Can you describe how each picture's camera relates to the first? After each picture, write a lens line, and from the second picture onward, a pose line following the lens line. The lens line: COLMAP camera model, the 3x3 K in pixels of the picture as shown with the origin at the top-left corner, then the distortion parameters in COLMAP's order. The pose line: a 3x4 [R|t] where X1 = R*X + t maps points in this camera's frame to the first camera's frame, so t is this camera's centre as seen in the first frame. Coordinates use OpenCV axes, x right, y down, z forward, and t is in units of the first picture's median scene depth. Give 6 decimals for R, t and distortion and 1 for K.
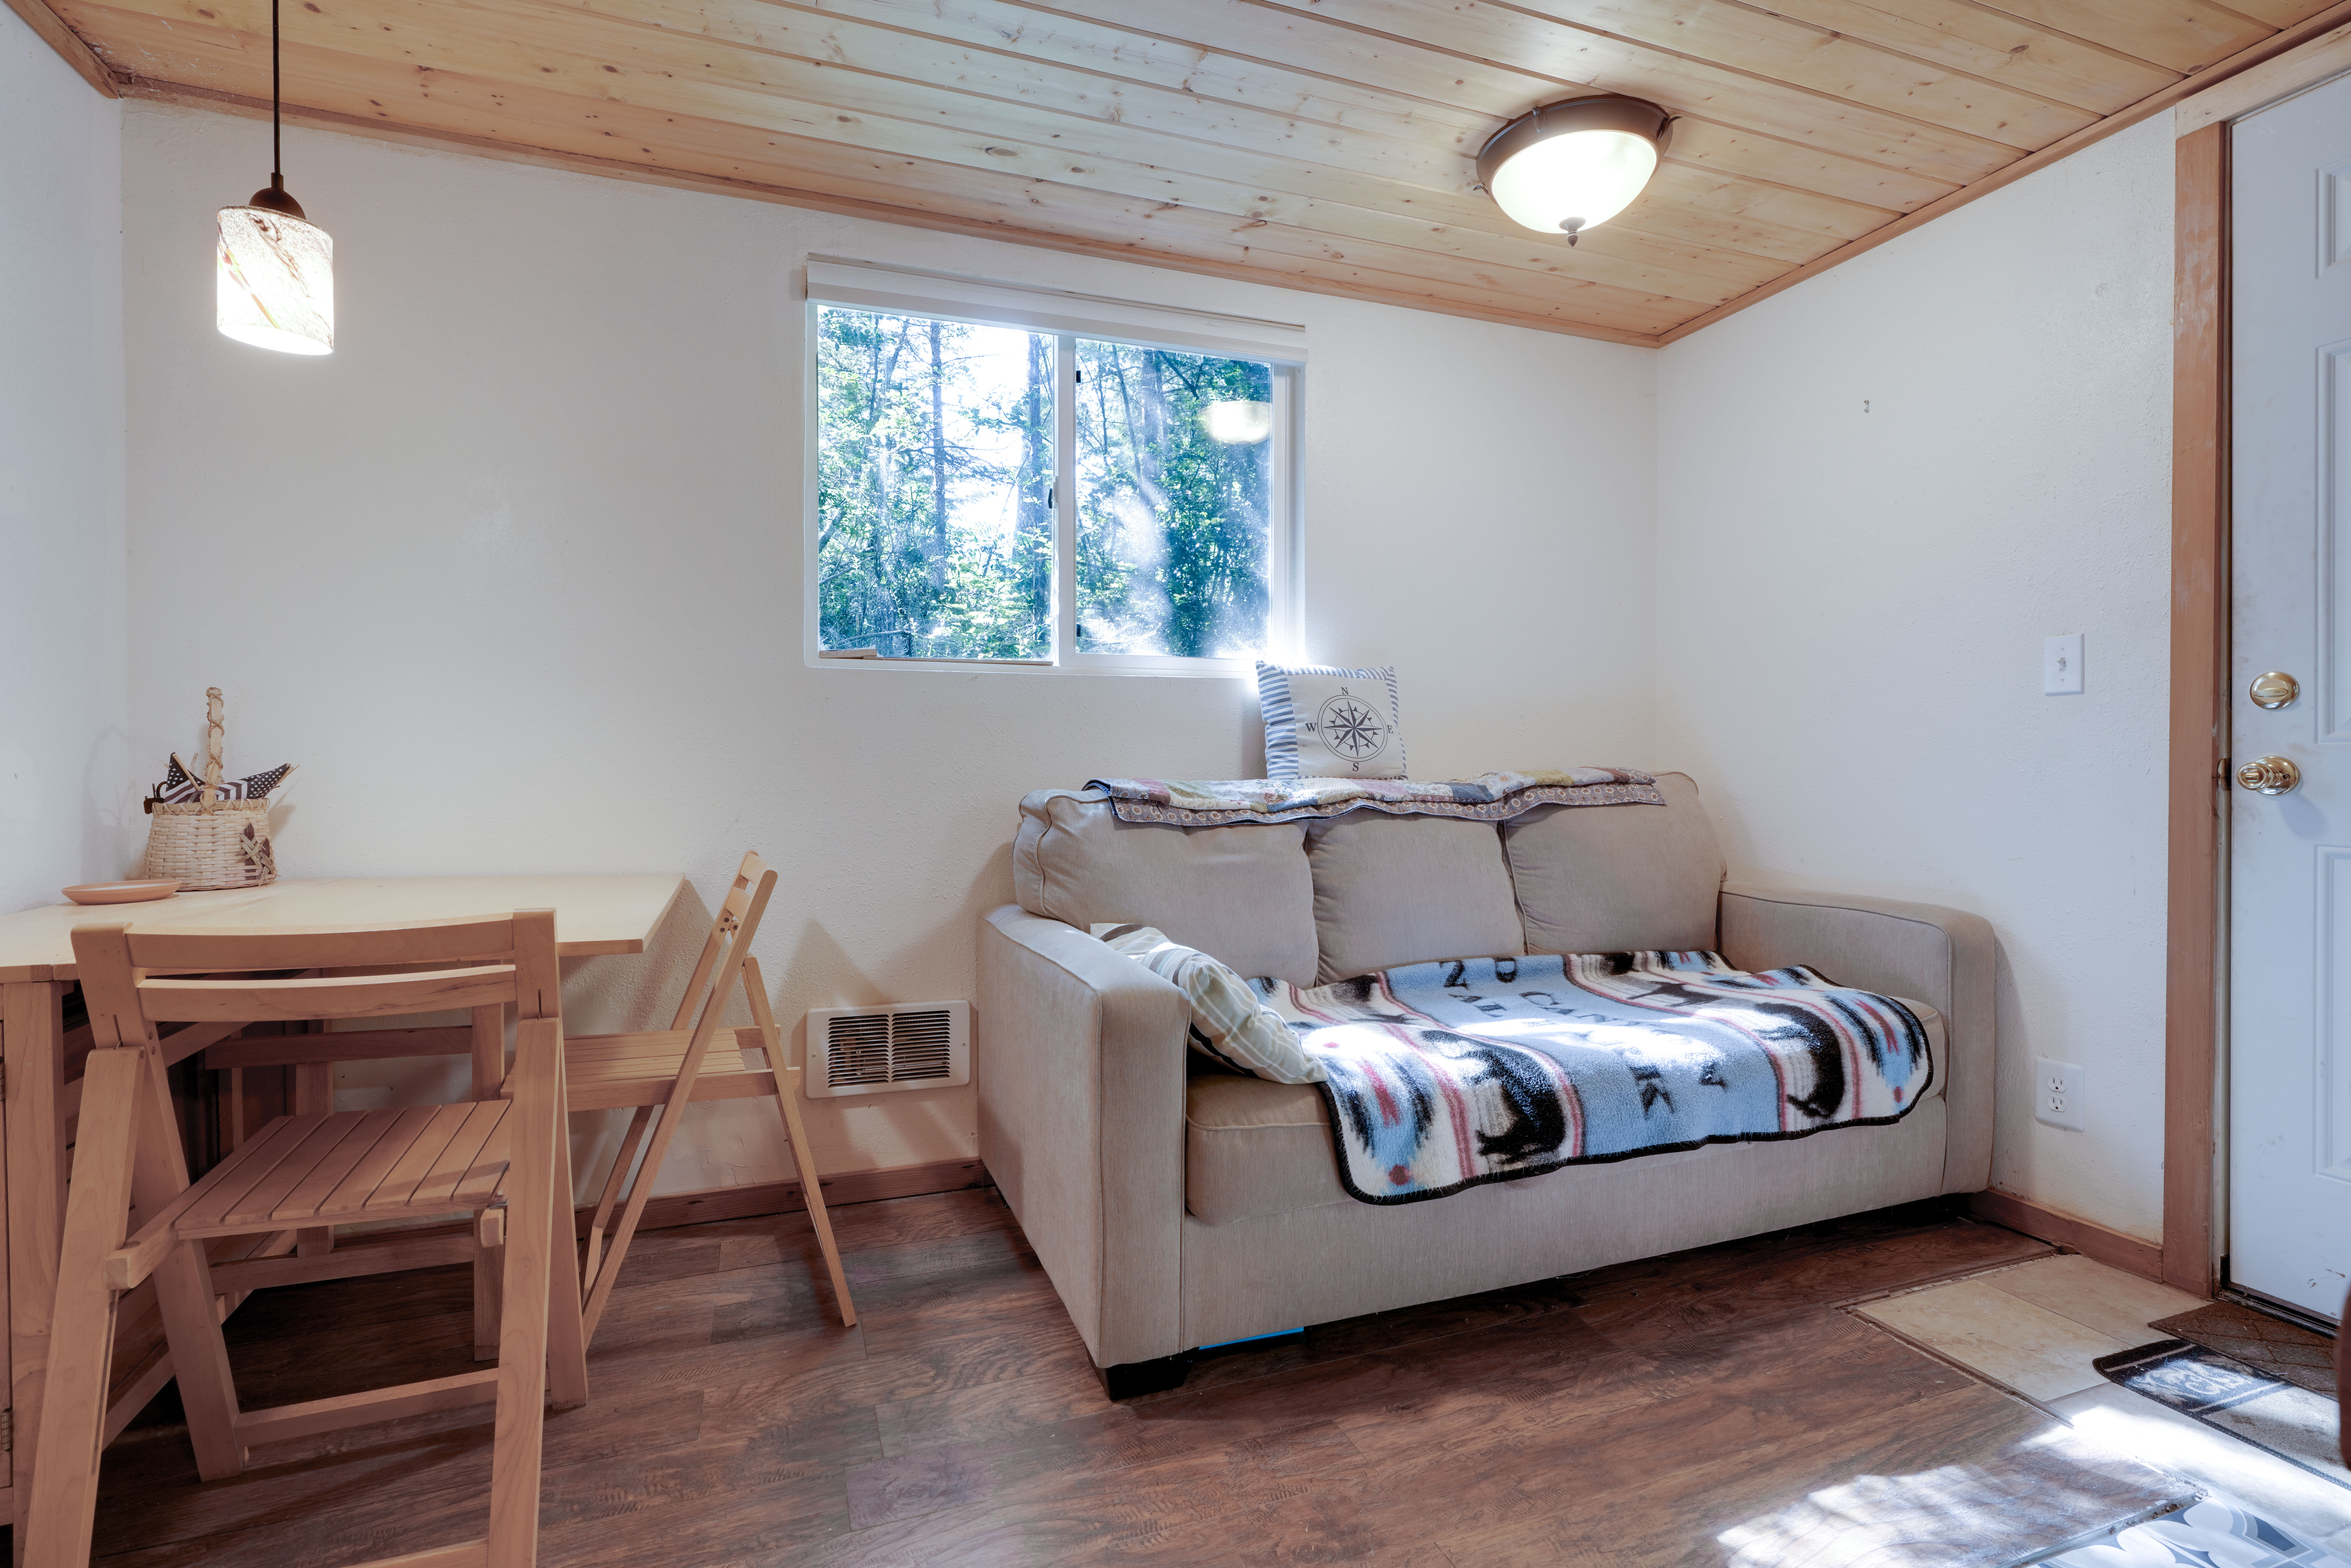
lens RADIAL K [[1085.4, 0, 1180.8], [0, 1085.4, 762.3], [0, 0, 1]] dist [-0.000783, 0.000728]
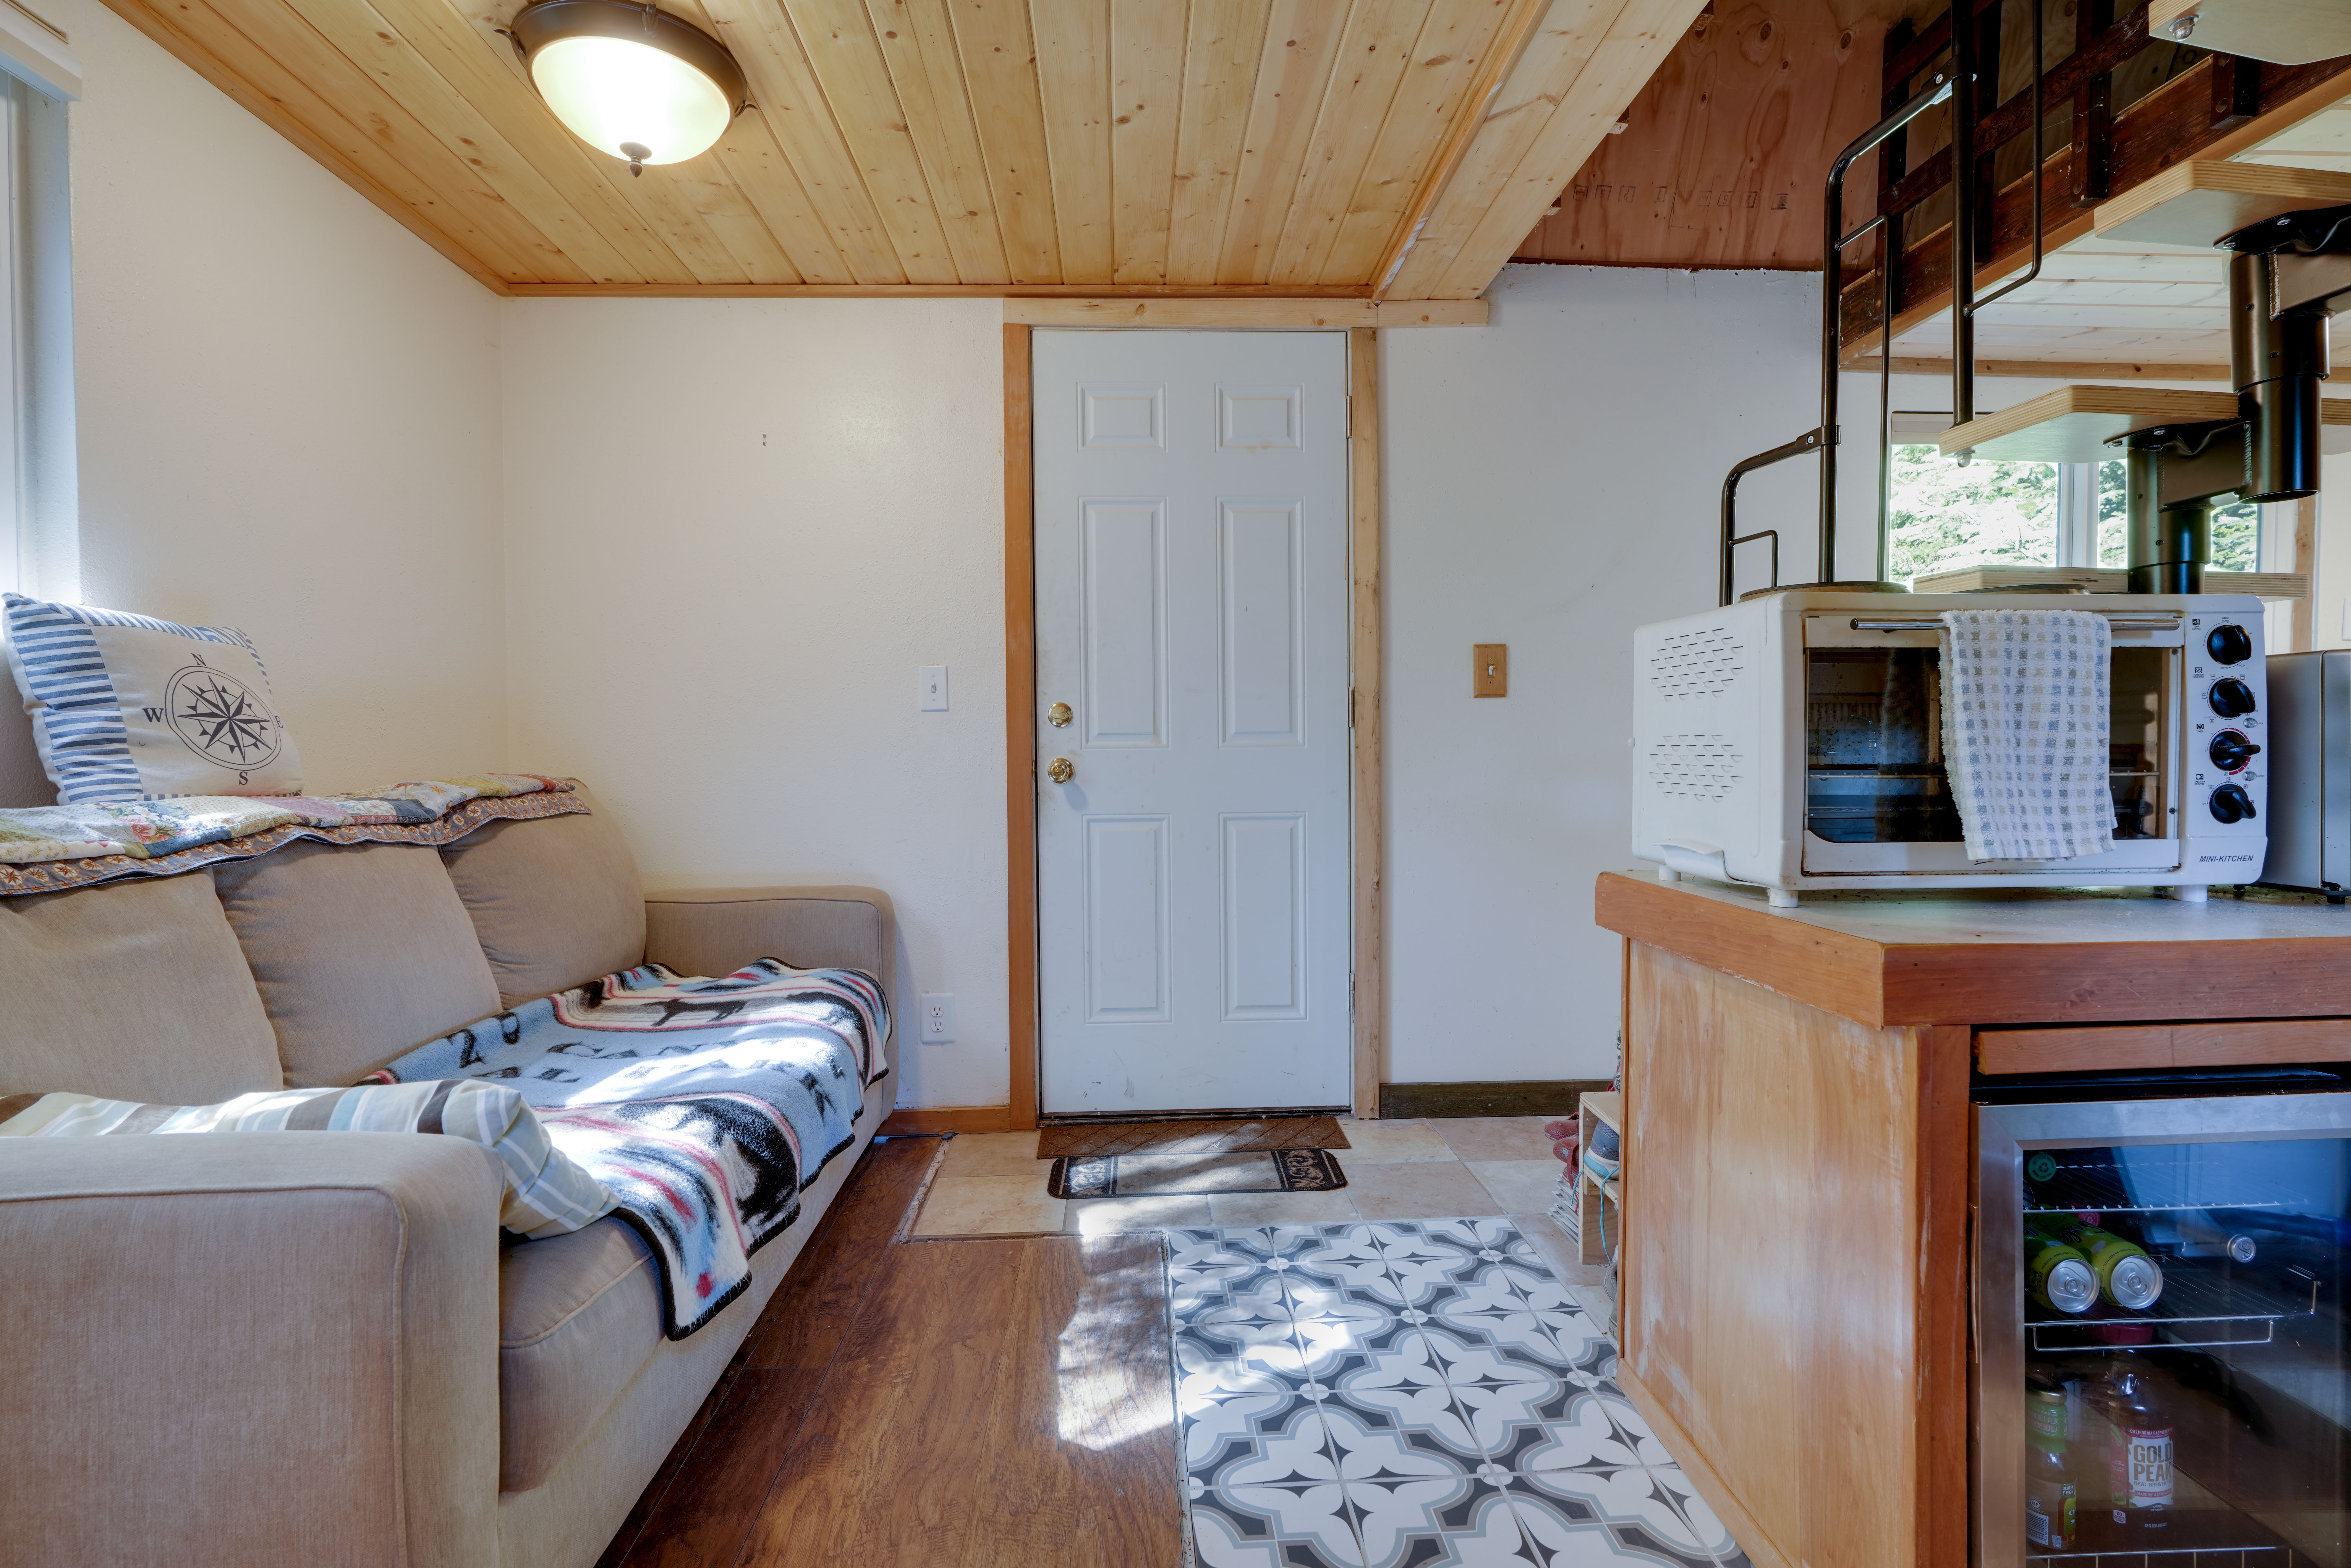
lens RADIAL K [[1085.4, 0, 1180.8], [0, 1085.4, 762.3], [0, 0, 1]] dist [-0.000783, 0.000728]
pose [[0.319014, -0.005884, 0.947732, -0.358838], [0.010640, 0.999940, 0.002626, -0.001410], [-0.947690, 0.009247, 0.319057, 0.334847]]
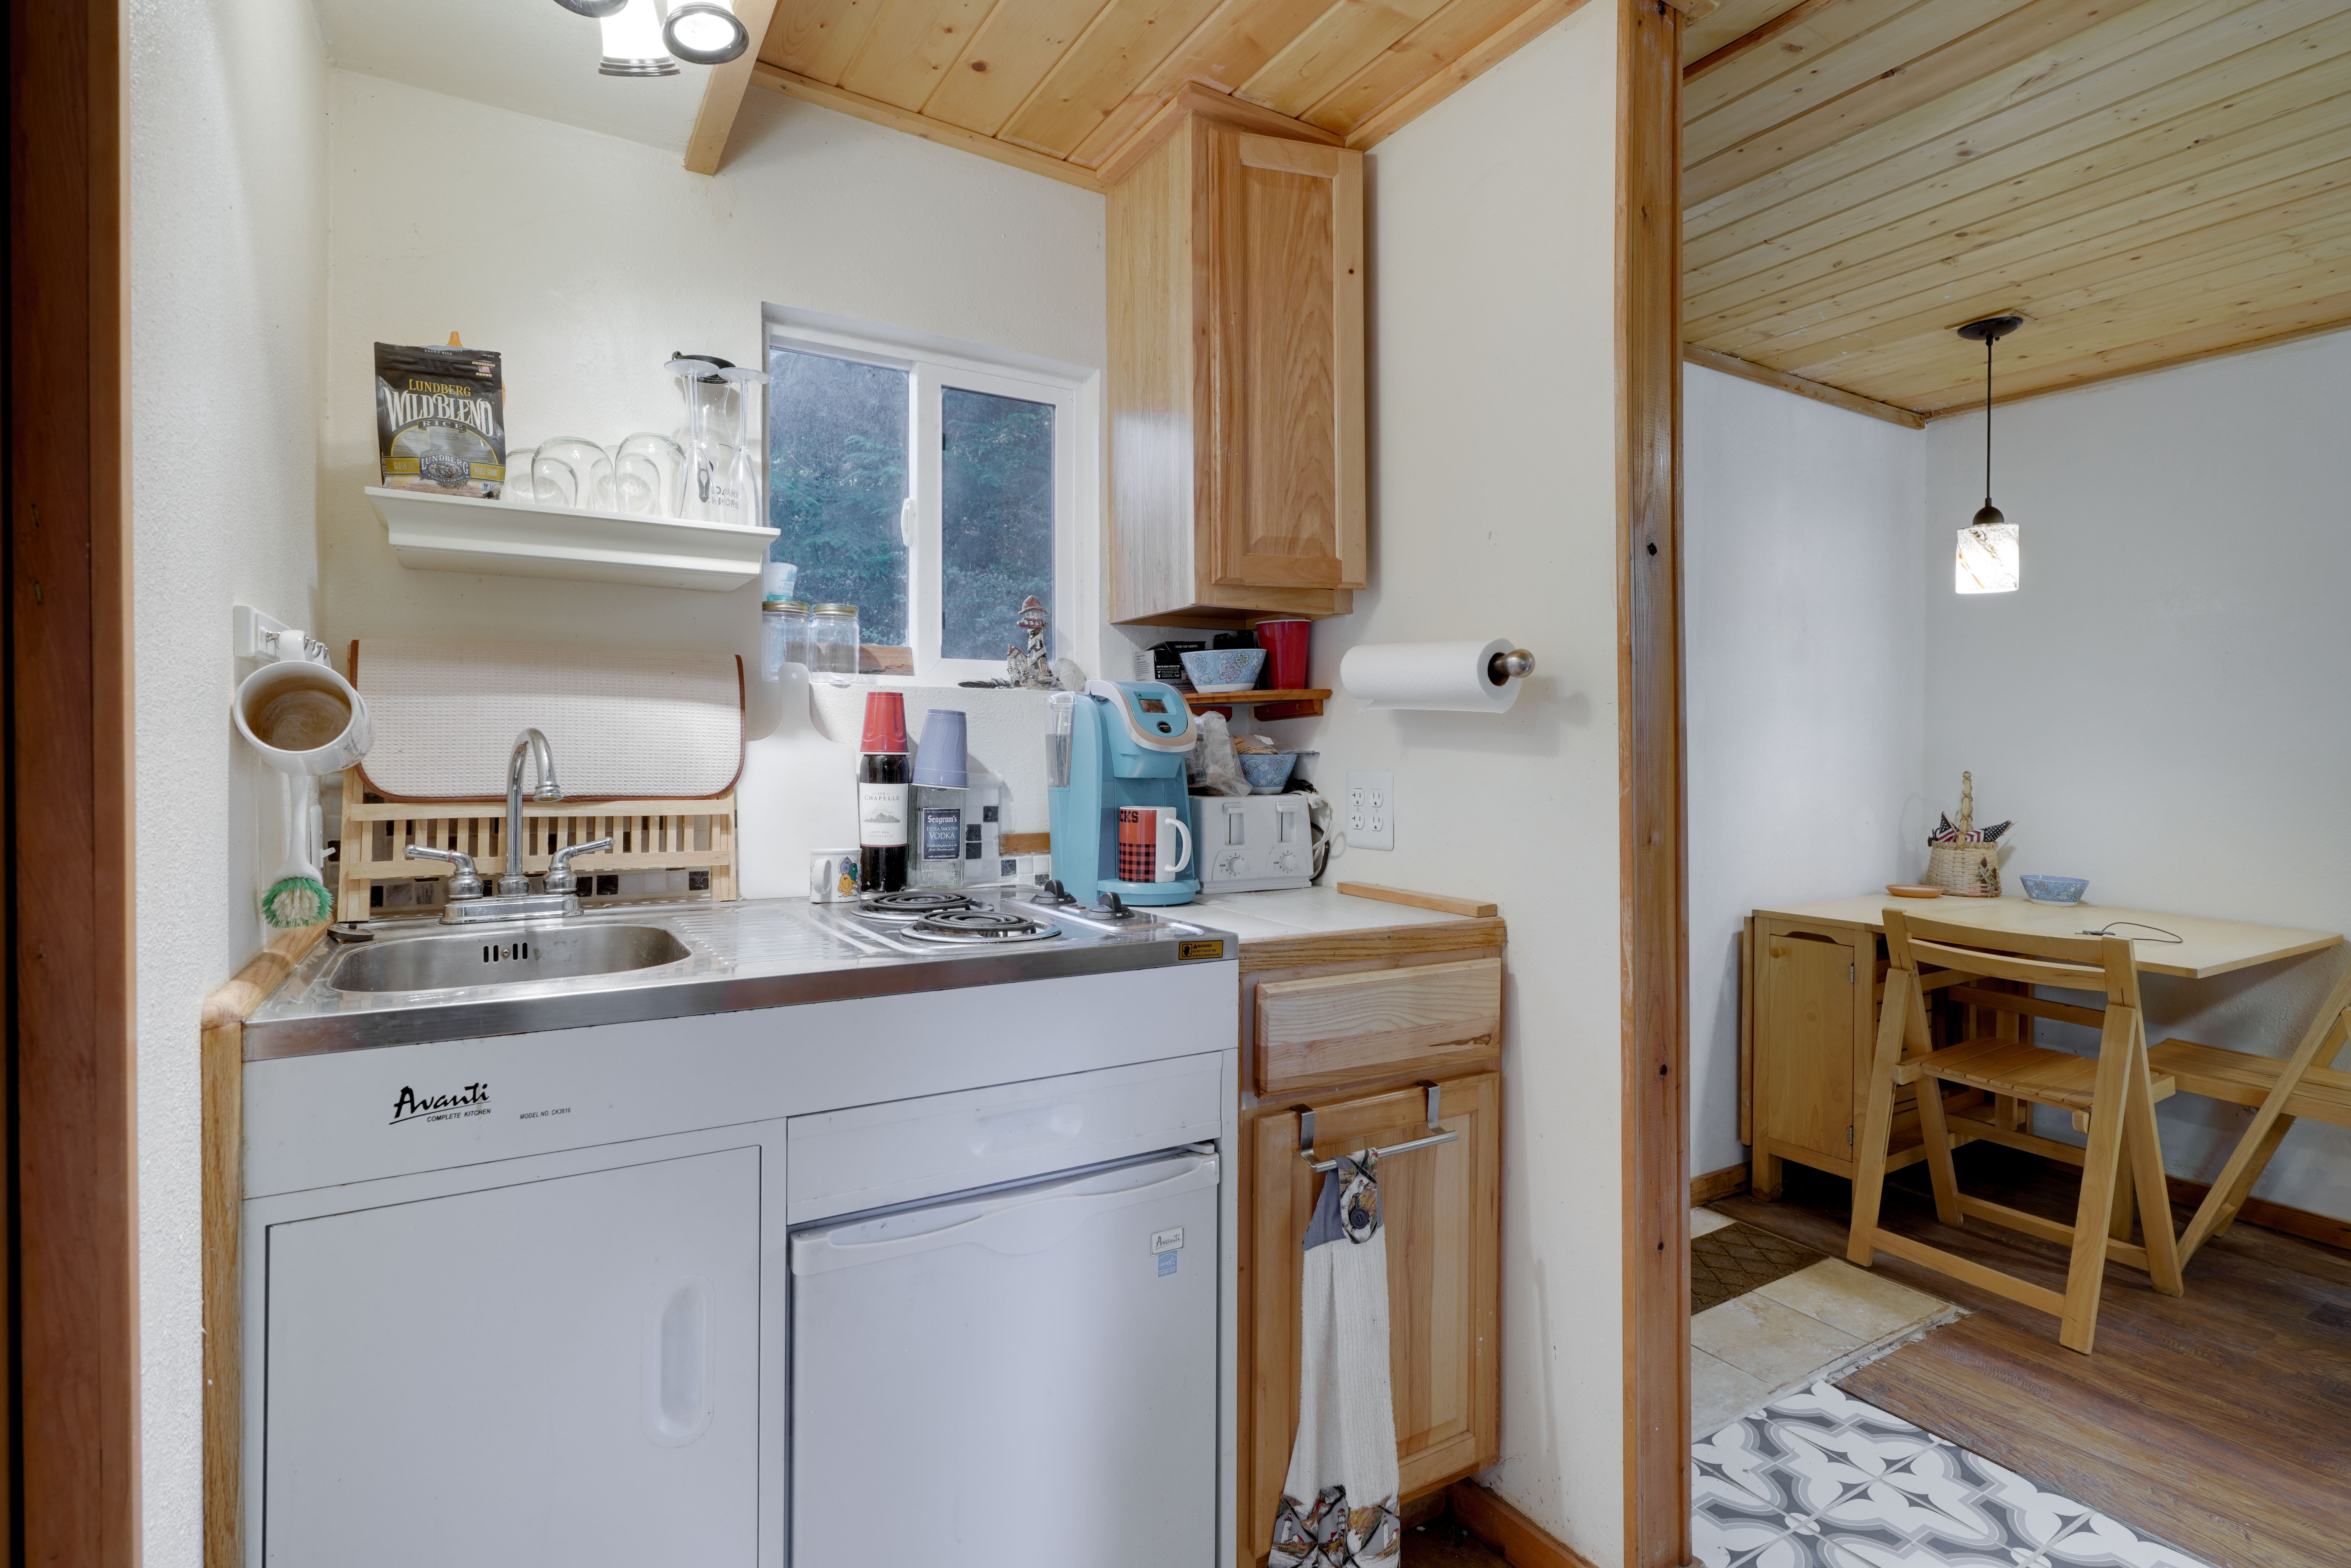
lens RADIAL K [[1085.4, 0, 1180.8], [0, 1085.4, 762.3], [0, 0, 1]] dist [-0.000783, 0.000728]
pose [[0.168632, 0.011481, -0.985612, 0.467732], [-0.012269, 0.999879, 0.009548, -0.076217], [0.985603, 0.010483, 0.168753, -0.398253]]
